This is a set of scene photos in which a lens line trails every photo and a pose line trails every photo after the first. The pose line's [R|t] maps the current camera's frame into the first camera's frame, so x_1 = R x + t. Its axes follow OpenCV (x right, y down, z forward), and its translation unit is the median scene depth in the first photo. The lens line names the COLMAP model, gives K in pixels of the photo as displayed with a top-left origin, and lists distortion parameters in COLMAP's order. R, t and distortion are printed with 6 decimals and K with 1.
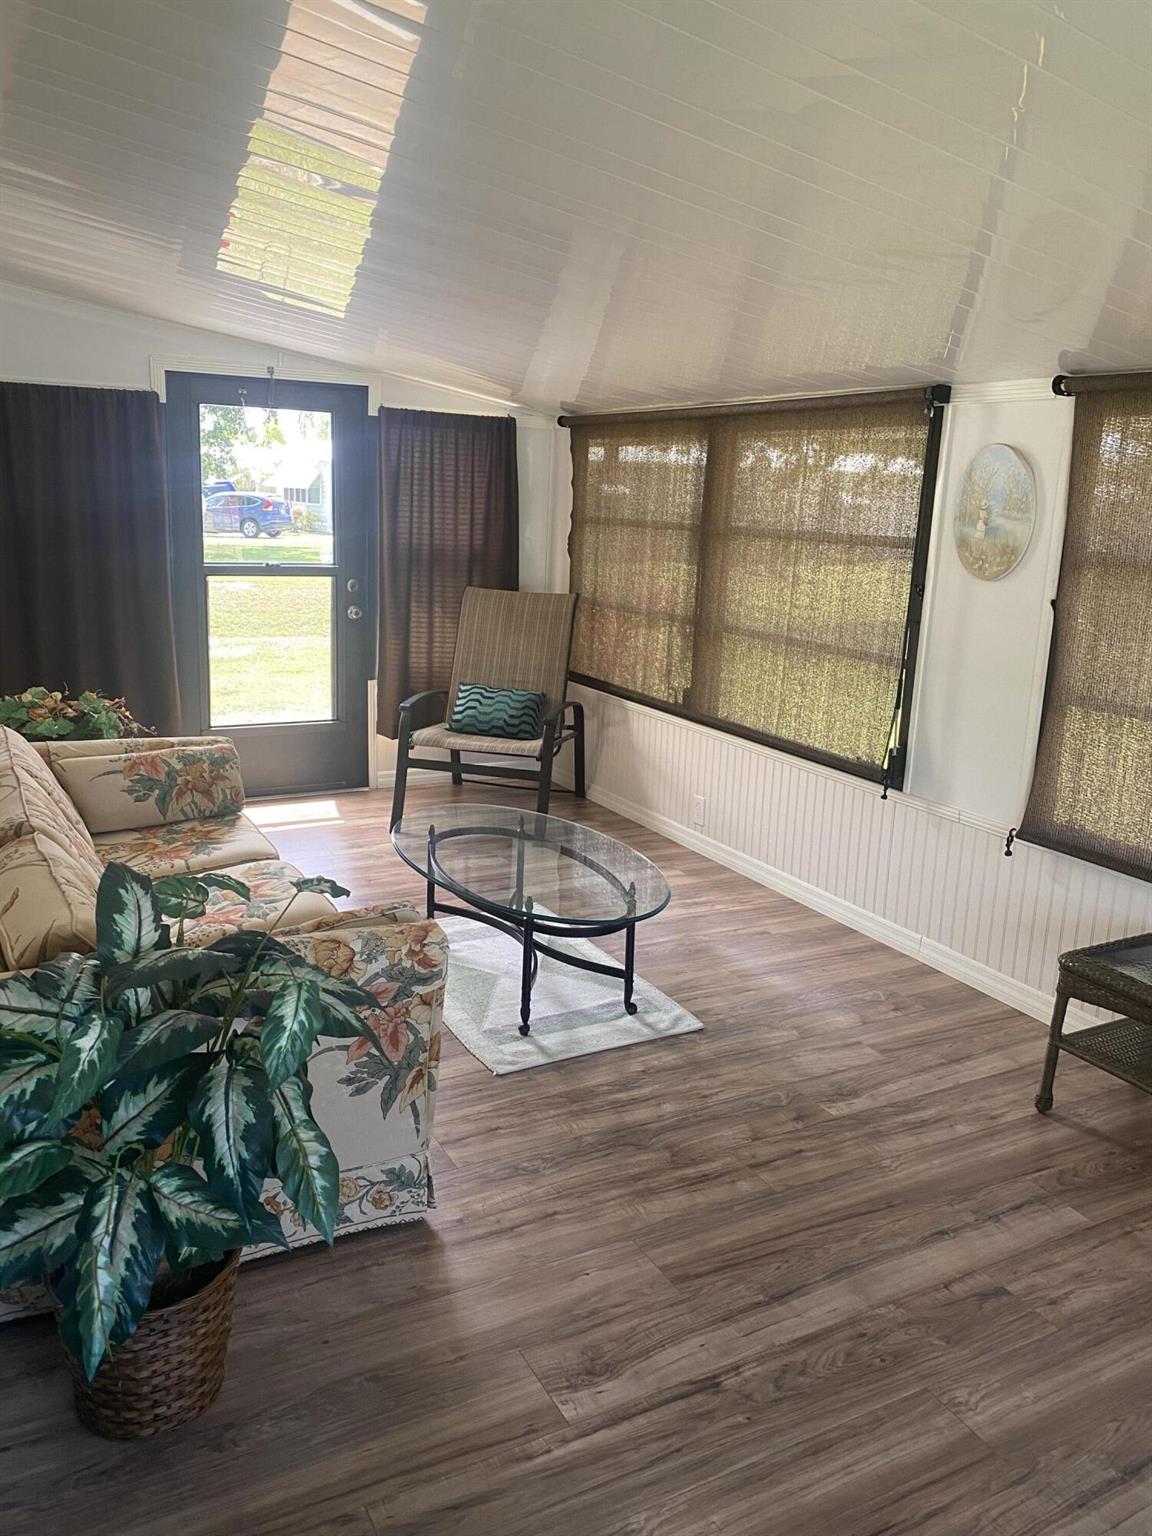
lens RADIAL K [[1148.8, 0, 574.3], [0, 1148.8, 728.6], [0, 0, 1]] dist [0.119650, -0.261393]
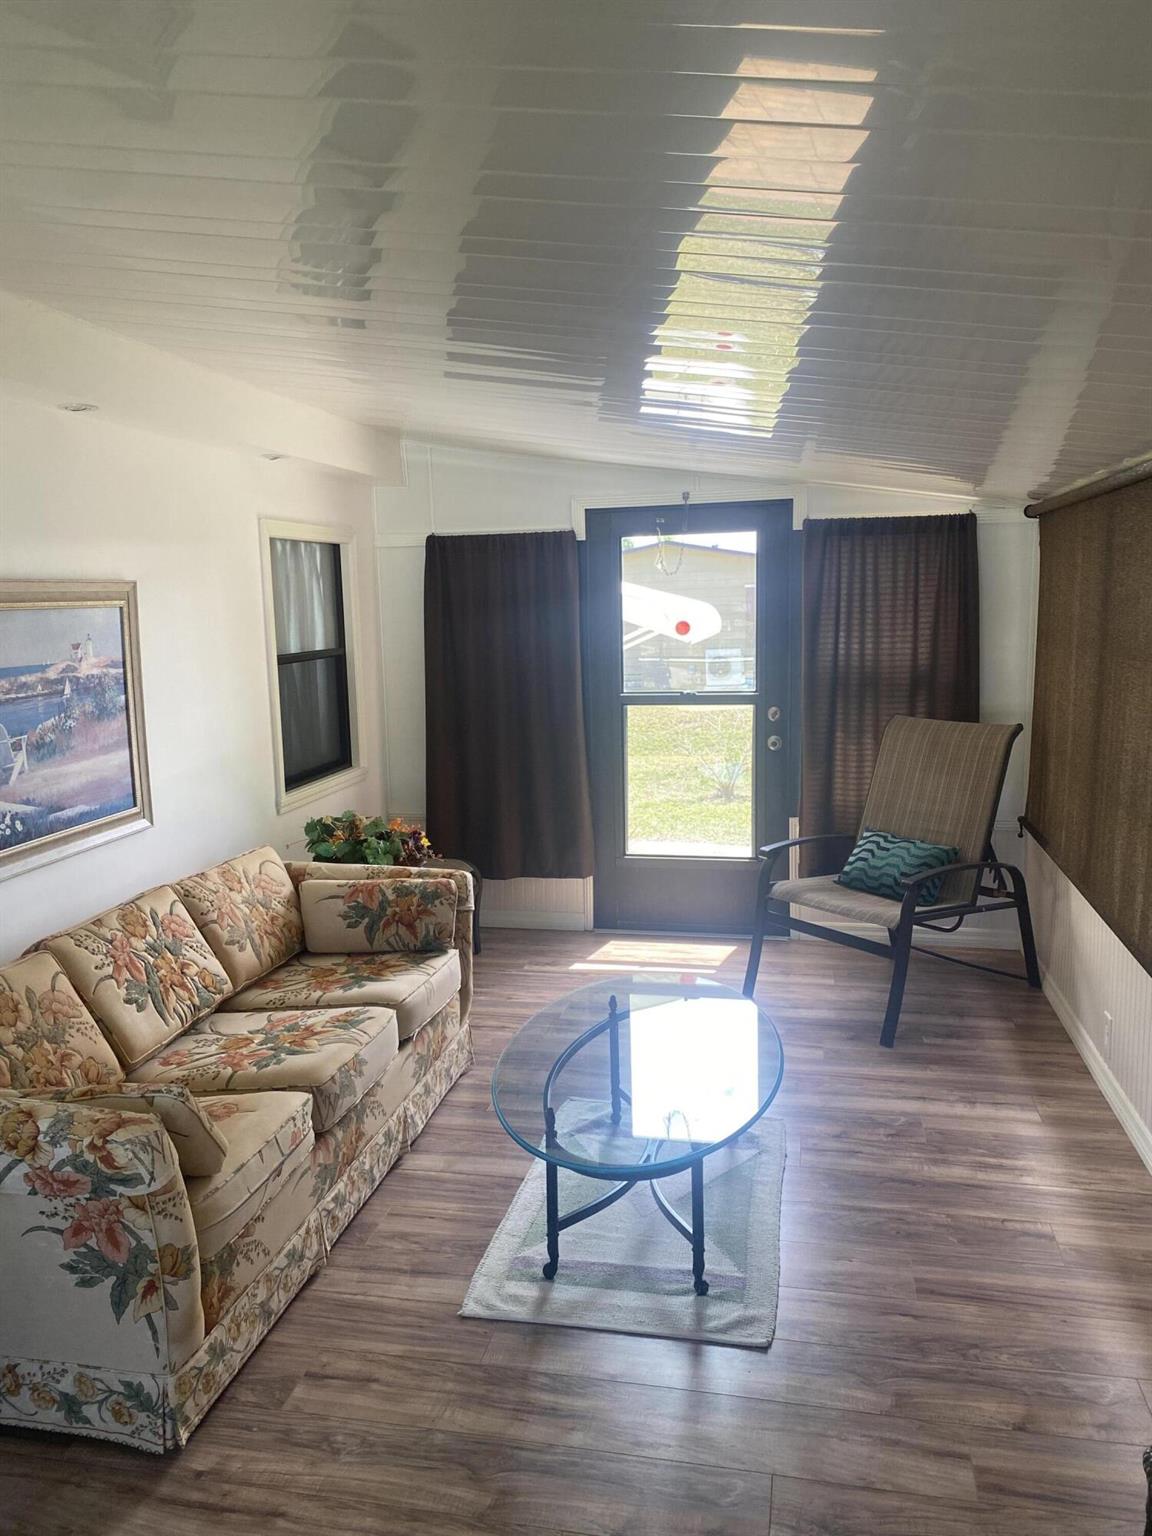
lens RADIAL K [[1159.2, 0, 569.9], [0, 1159.2, 746.4], [0, 0, 1]] dist [0.036340, -0.036752]
pose [[0.767025, 0.025757, -0.641100, 0.424245], [-0.077338, 0.995620, -0.052529, -0.057246], [0.636939, 0.089872, 0.765658, 0.302501]]
